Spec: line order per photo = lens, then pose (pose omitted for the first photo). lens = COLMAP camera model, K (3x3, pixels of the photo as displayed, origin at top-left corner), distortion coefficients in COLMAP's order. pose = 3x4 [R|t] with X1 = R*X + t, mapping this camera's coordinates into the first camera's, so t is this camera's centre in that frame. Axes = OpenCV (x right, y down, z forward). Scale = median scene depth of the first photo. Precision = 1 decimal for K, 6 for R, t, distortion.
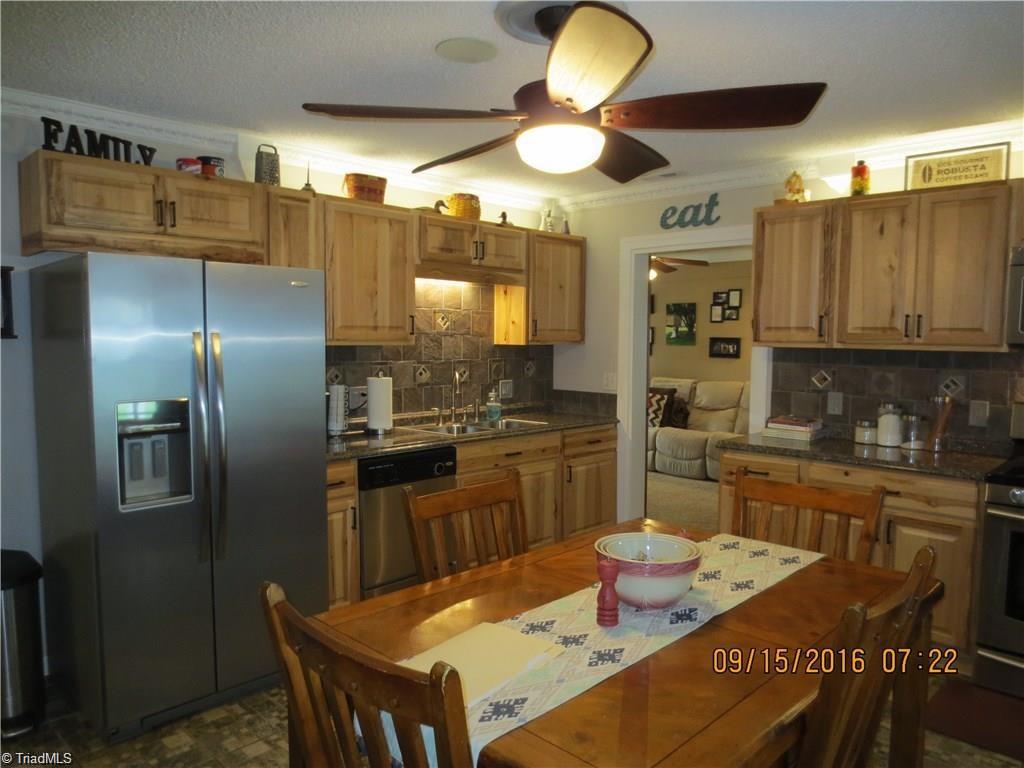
lens RADIAL K [[724.2, 0, 512.1], [0, 724.2, 379.1], [0, 0, 1]] dist [-0.036867, 0.019024]
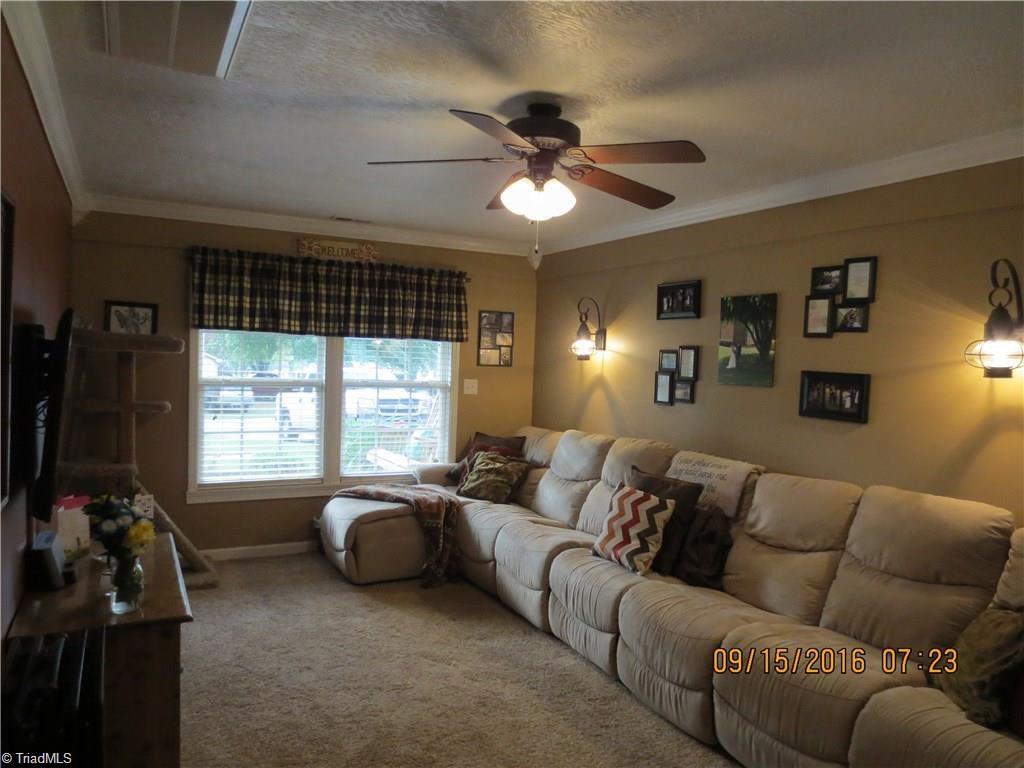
lens RADIAL K [[724.2, 0, 514.3], [0, 724.2, 383.9], [0, 0, 1]] dist [-0.036867, 0.019024]
pose [[0.955231, 0.041176, -0.292980, 0.502969], [-0.048644, 0.998650, -0.018246, -0.070843], [0.291833, 0.031680, 0.955944, 1.131694]]
